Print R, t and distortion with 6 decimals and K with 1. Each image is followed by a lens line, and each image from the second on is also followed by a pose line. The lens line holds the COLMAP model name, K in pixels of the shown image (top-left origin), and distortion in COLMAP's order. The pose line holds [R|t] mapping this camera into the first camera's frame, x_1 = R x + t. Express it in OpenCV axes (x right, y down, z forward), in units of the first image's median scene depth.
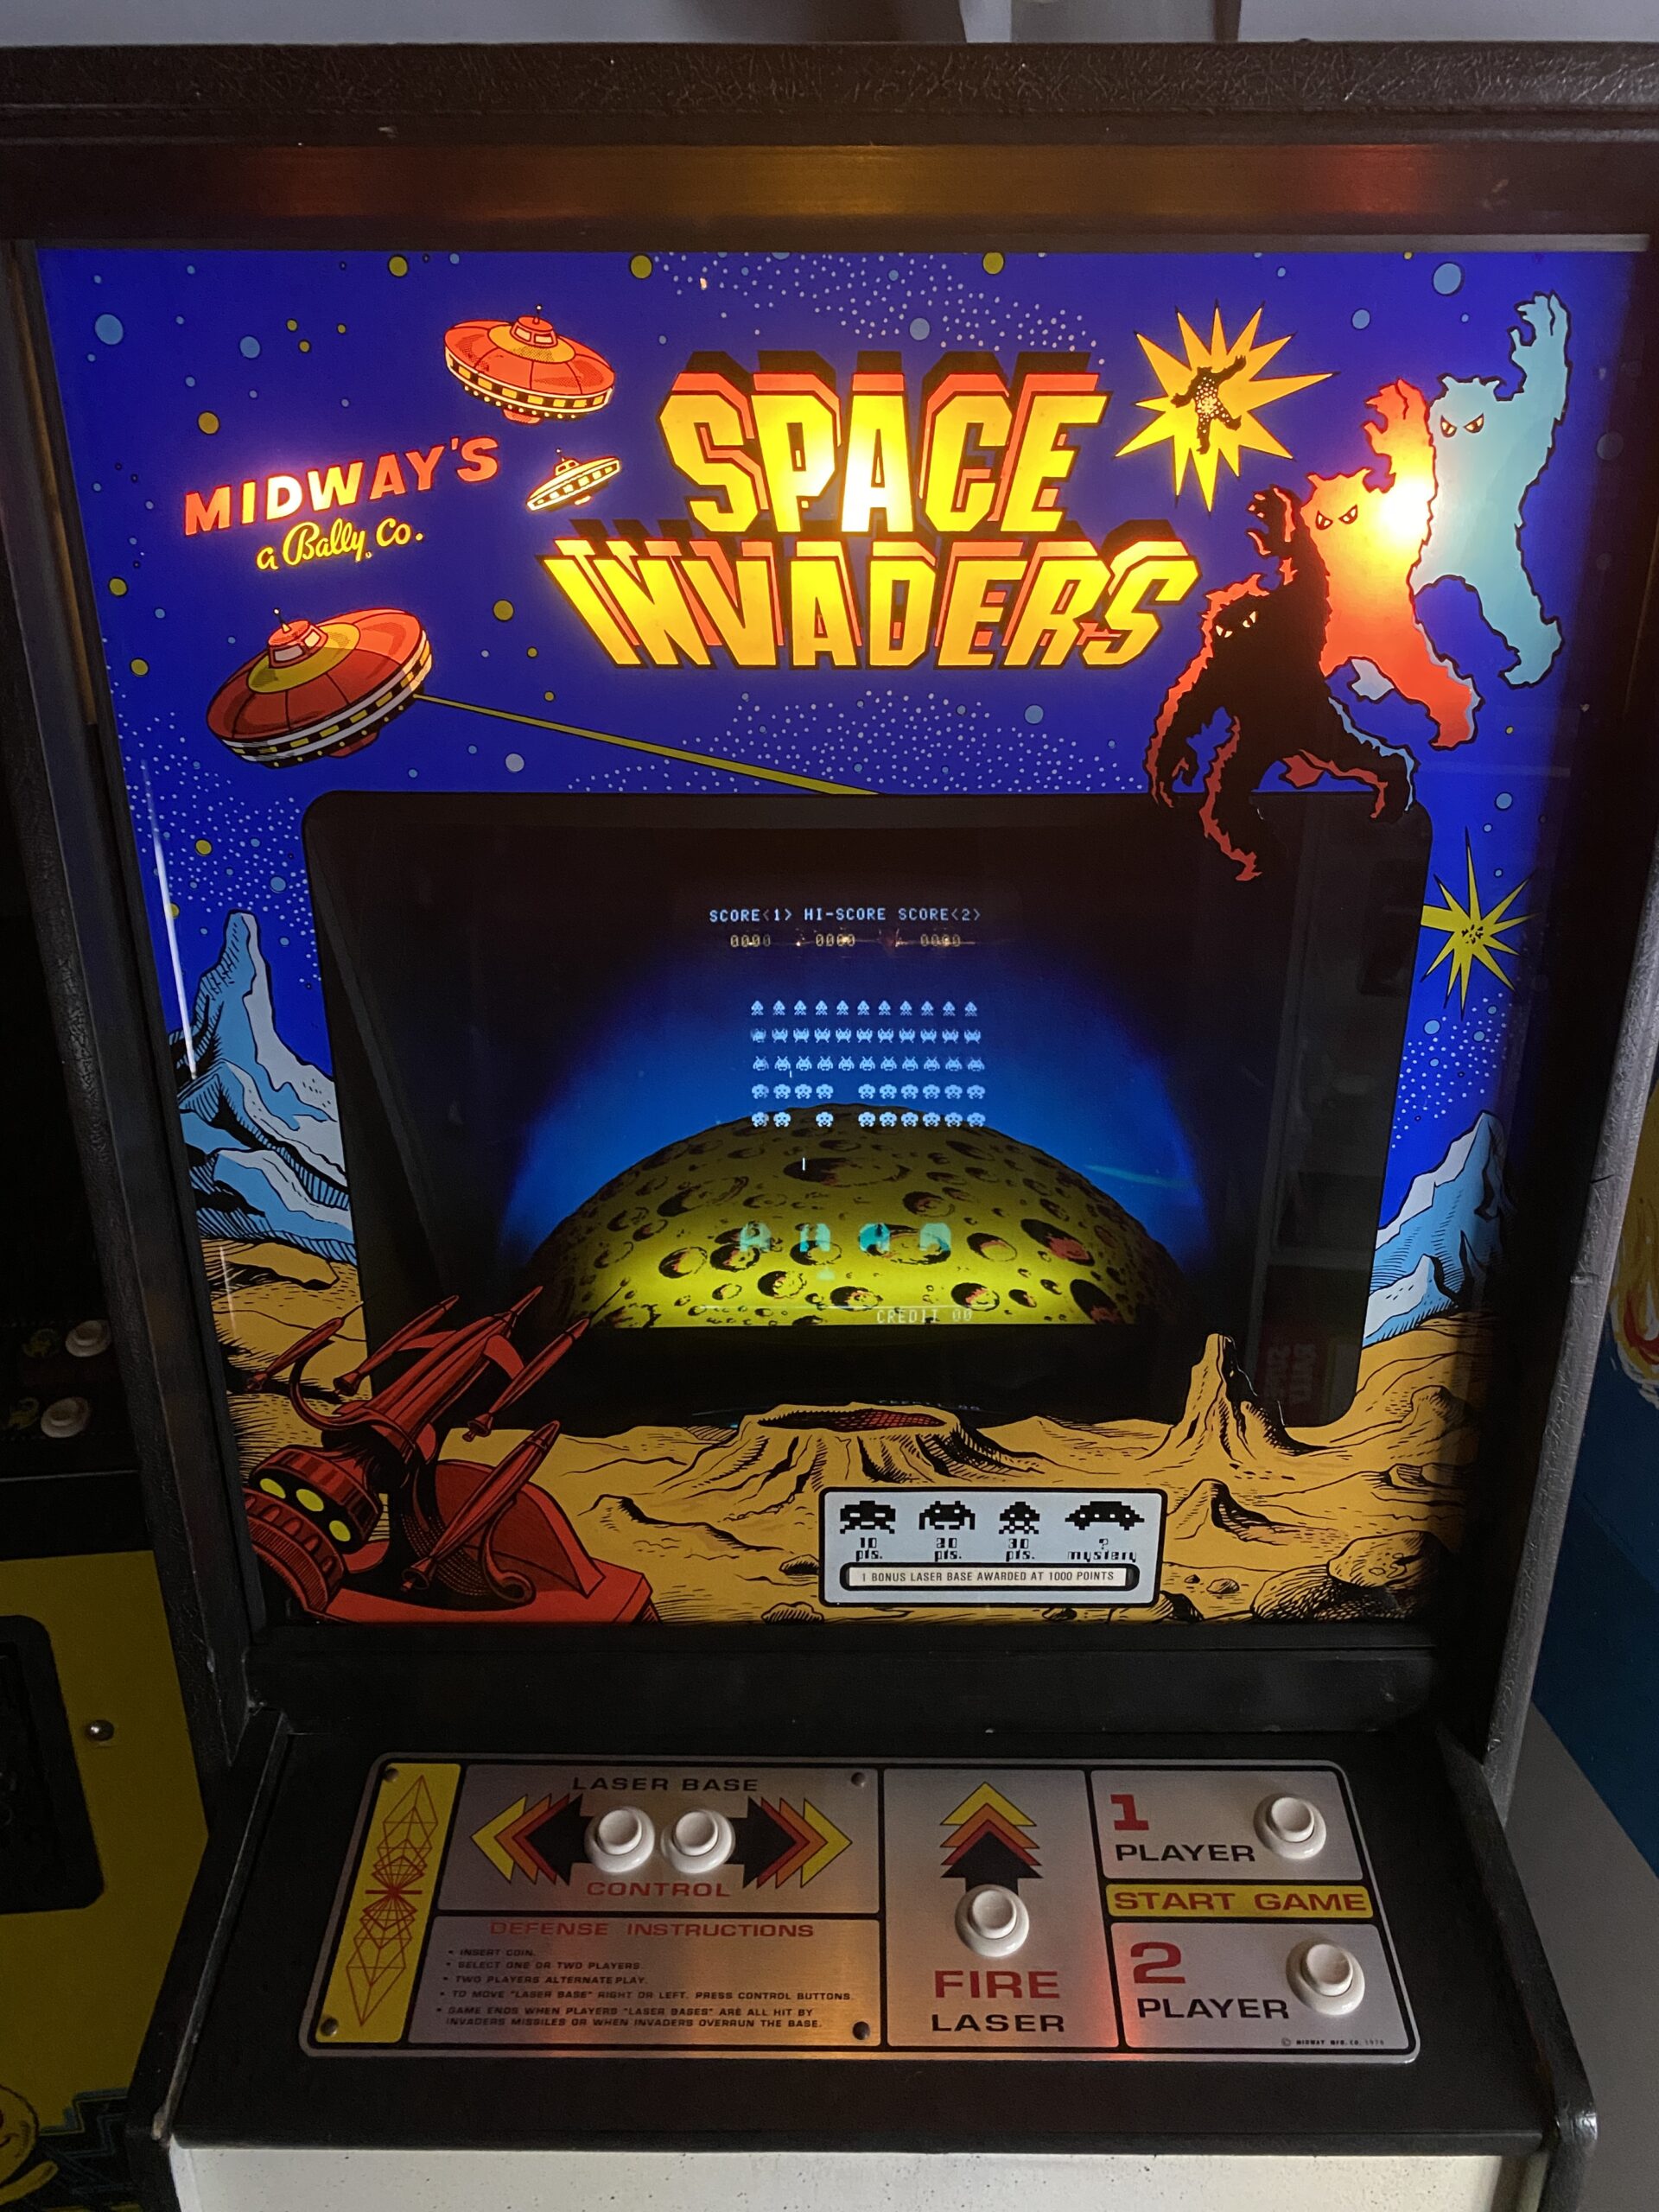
lens RADIAL K [[1664.0, 0, 864.7], [0, 1664.0, 1109.1], [0, 0, 1]] dist [0.016441, -0.015351]
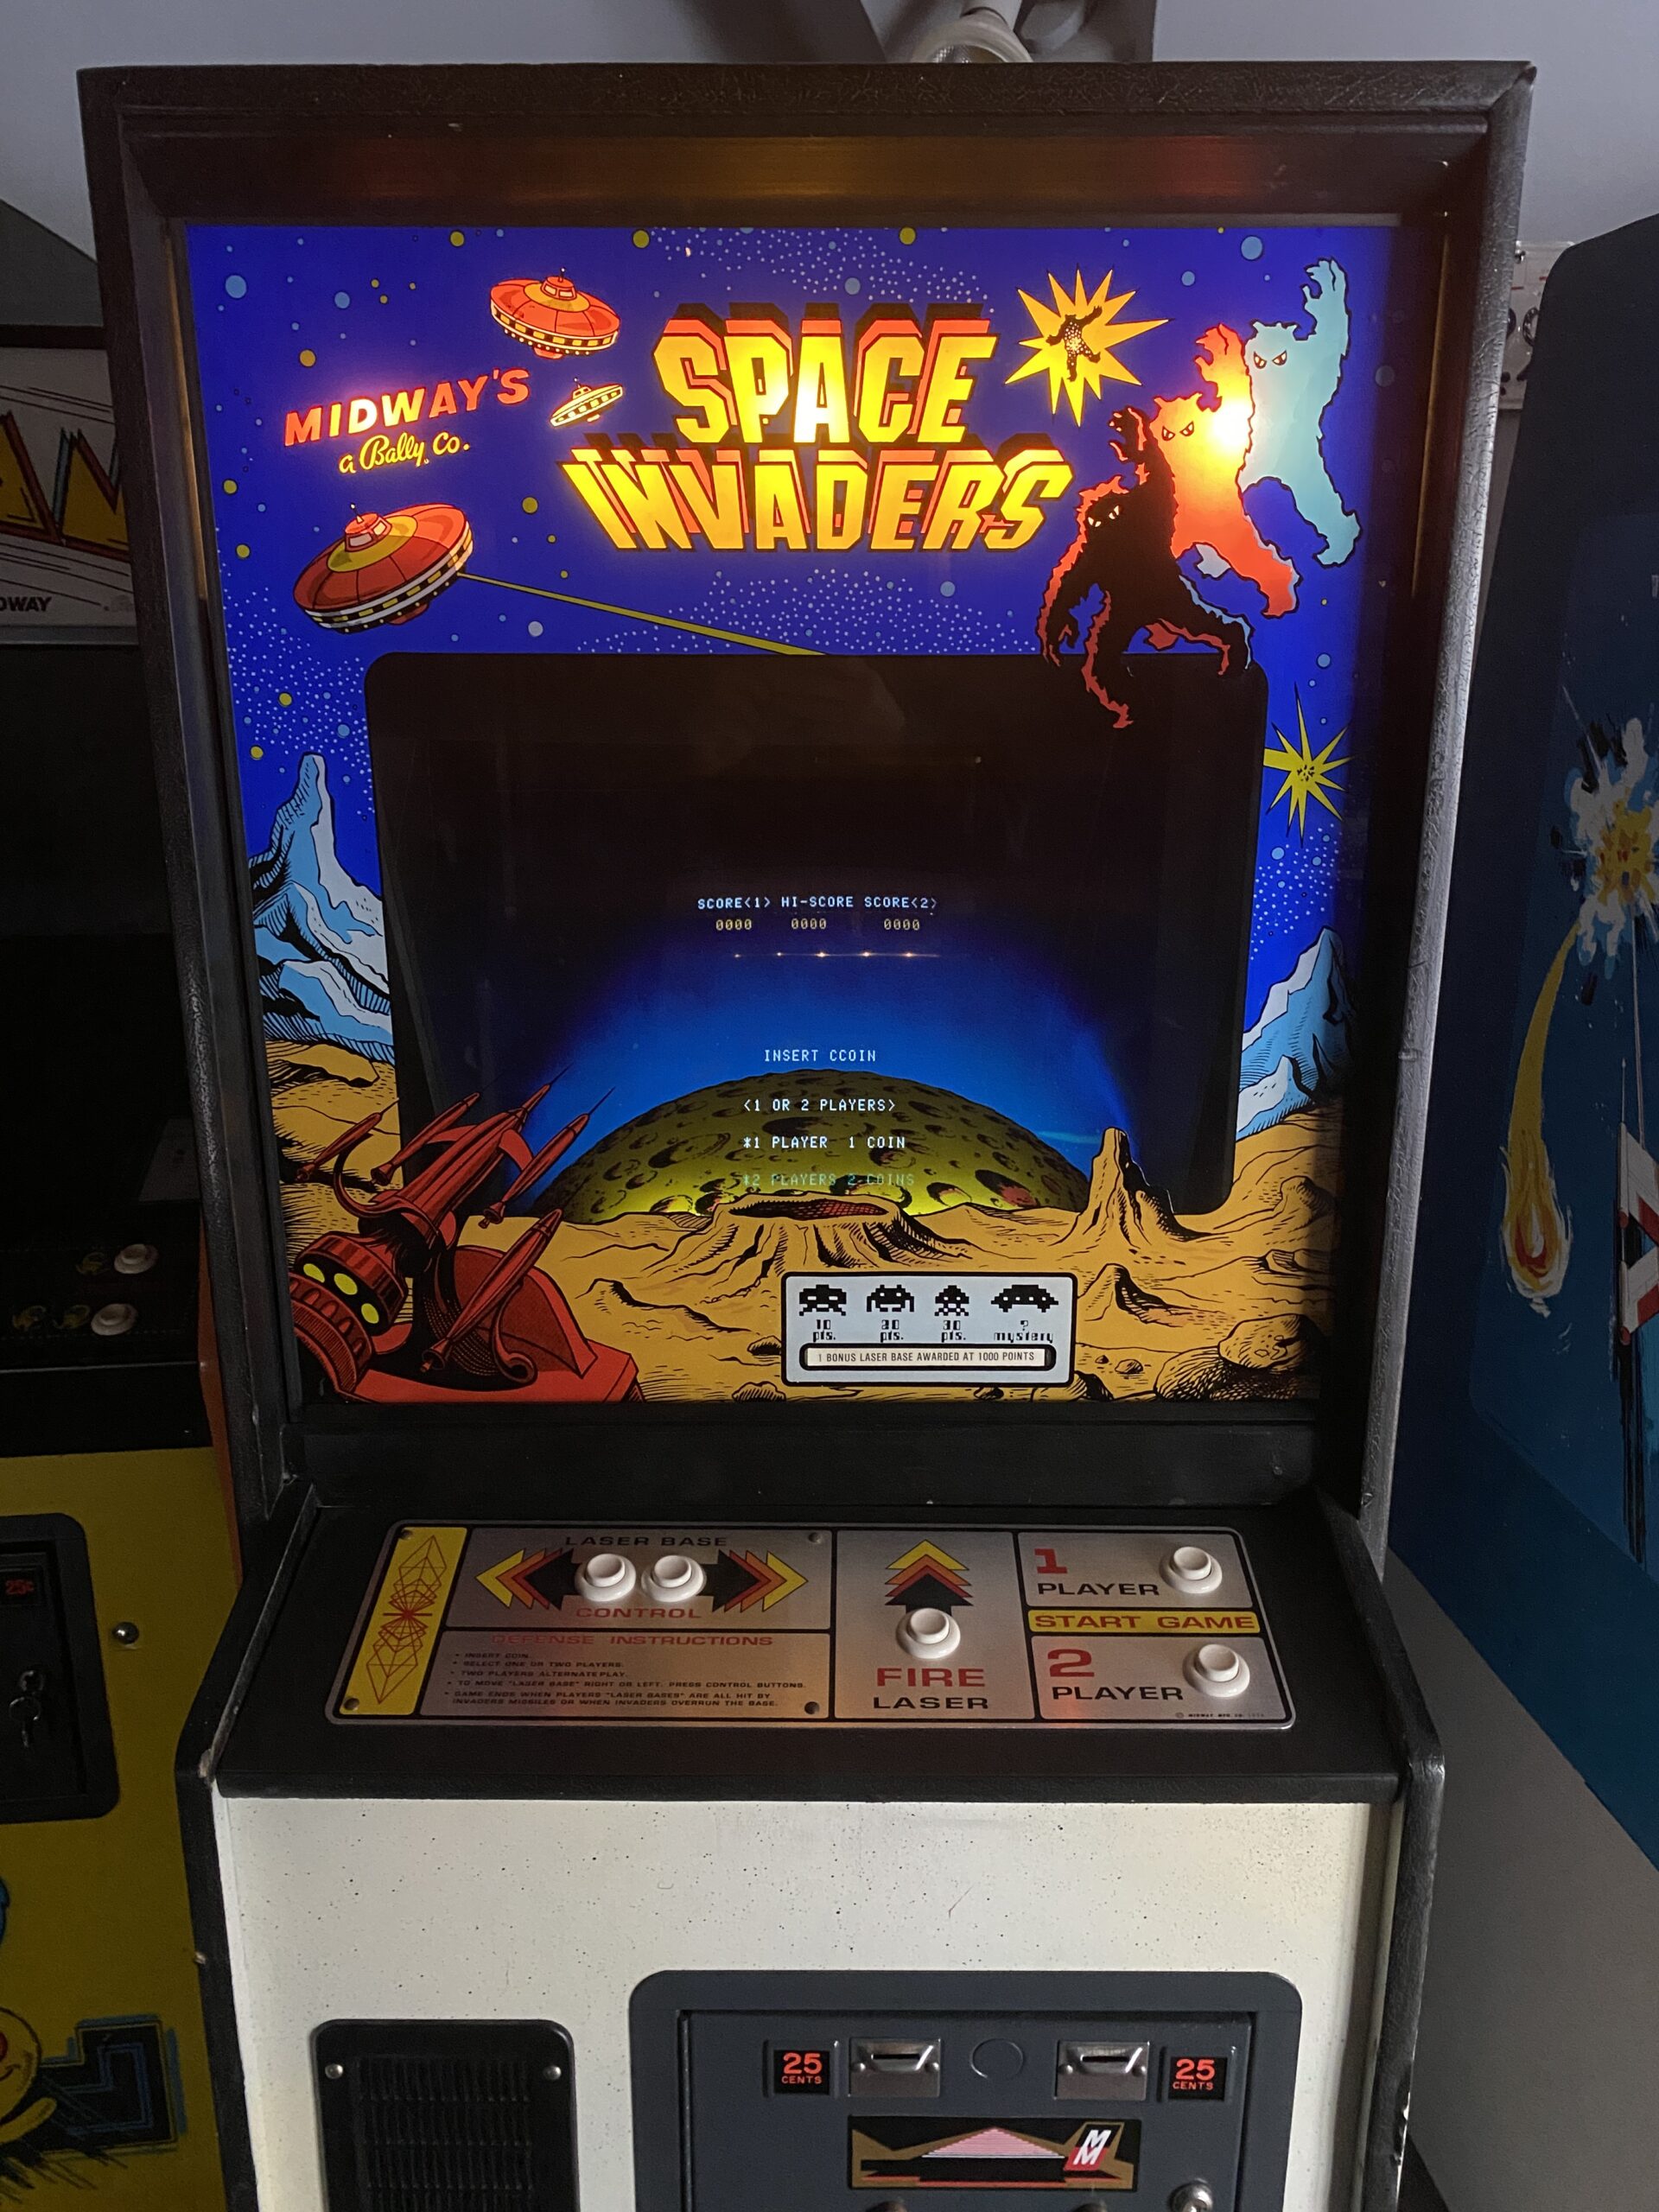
lens RADIAL K [[1662.4, 0, 860.1], [0, 1662.4, 1110.9], [0, 0, 1]] dist [0.074206, -0.140951]
pose [[0.999998, -0.001338, -0.001495, 0.033049], [0.001157, 0.993346, -0.115166, 0.271700], [0.001639, 0.115164, 0.993345, -0.195536]]
